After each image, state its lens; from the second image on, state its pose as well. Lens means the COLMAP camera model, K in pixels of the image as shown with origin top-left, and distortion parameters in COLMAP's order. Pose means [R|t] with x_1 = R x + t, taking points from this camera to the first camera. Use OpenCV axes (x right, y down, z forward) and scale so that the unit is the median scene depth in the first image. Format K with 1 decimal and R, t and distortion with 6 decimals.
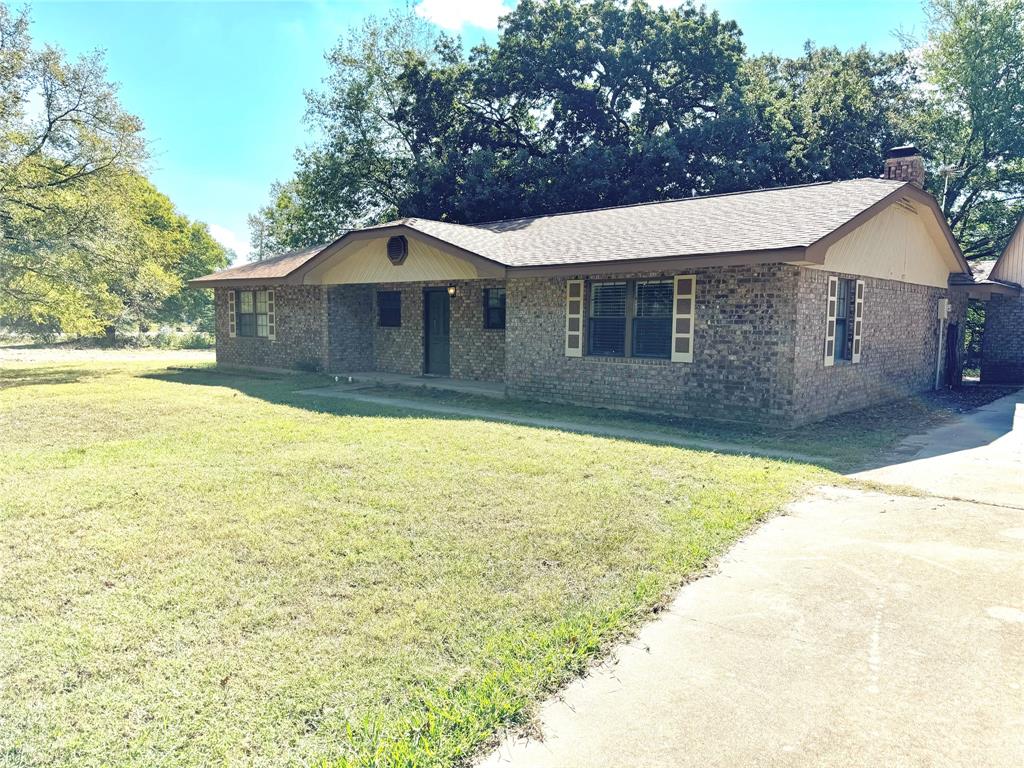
lens RADIAL K [[728.0, 0, 508.5], [0, 728.0, 385.2], [0, 0, 1]] dist [0.095628, 0.000233]
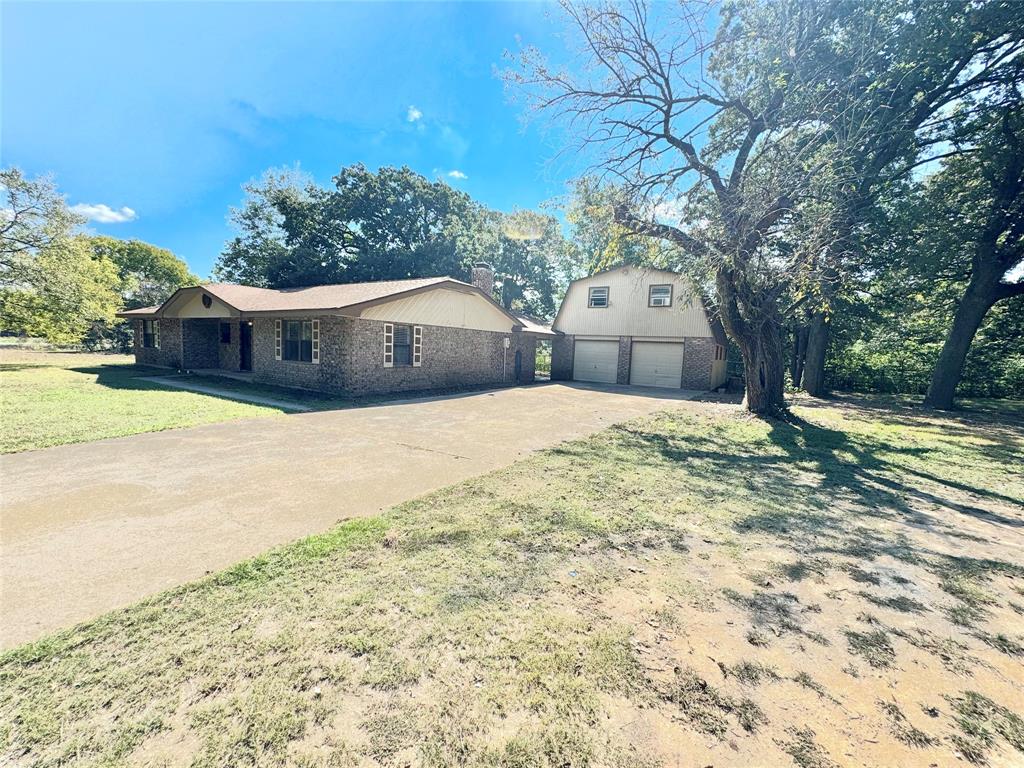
lens RADIAL K [[410.3, 0, 505.6], [0, 410.3, 388.8], [0, 0, 1]] dist [-0.006256, 0.000343]
pose [[0.981092, 0.009252, 0.193323, 0.391596], [-0.012231, 0.999824, 0.014222, 0.010602], [-0.193157, -0.016318, 0.981032, -0.135434]]
